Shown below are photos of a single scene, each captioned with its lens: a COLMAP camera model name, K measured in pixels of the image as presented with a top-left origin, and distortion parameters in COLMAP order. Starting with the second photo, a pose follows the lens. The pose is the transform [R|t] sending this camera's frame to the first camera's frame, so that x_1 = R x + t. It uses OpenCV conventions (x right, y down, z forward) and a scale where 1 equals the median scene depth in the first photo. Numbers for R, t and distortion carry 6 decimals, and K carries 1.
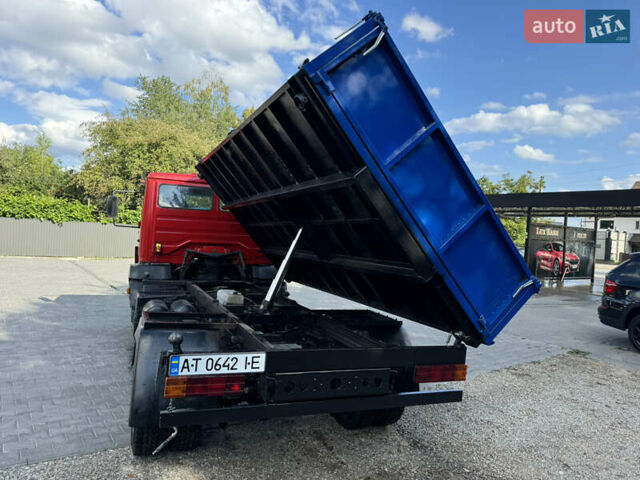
lens RADIAL K [[485.9, 0, 309.2], [0, 485.9, 222.3], [0, 0, 1]] dist [0.076175, -0.095090]
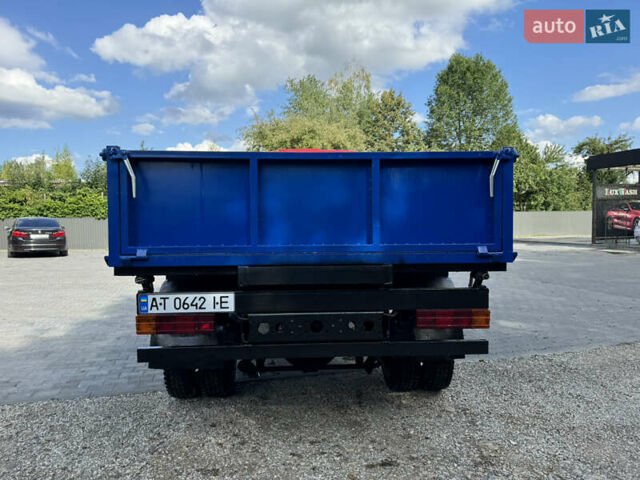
lens RADIAL K [[478.1, 0, 320.0], [0, 478.1, 240.0], [0, 0, 1]] dist [0.068016, -0.088381]
pose [[0.941198, -0.062698, -0.331986, 0.342893], [0.079687, 0.996103, 0.037793, 0.118716], [0.328323, -0.062026, 0.942527, 0.132209]]
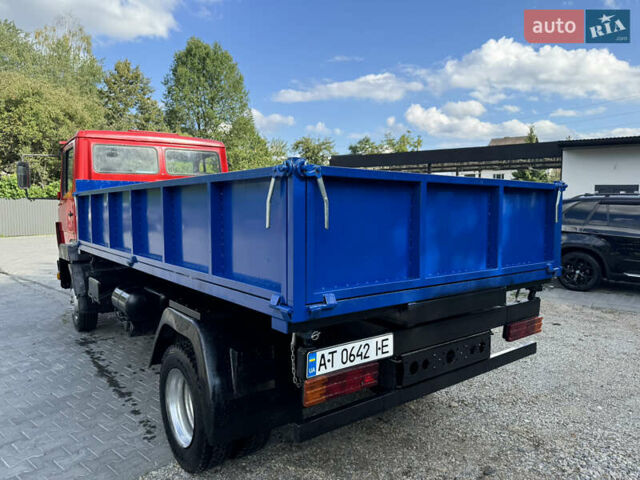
lens RADIAL K [[473.4, 0, 320.0], [0, 473.4, 232.5], [0, 0, 1]] dist [0.058605, -0.095840]
pose [[0.953056, -0.069881, 0.294619, -0.379451], [0.040148, 0.993577, 0.105793, -0.000544], [-0.300120, -0.088998, 0.949741, 0.228303]]
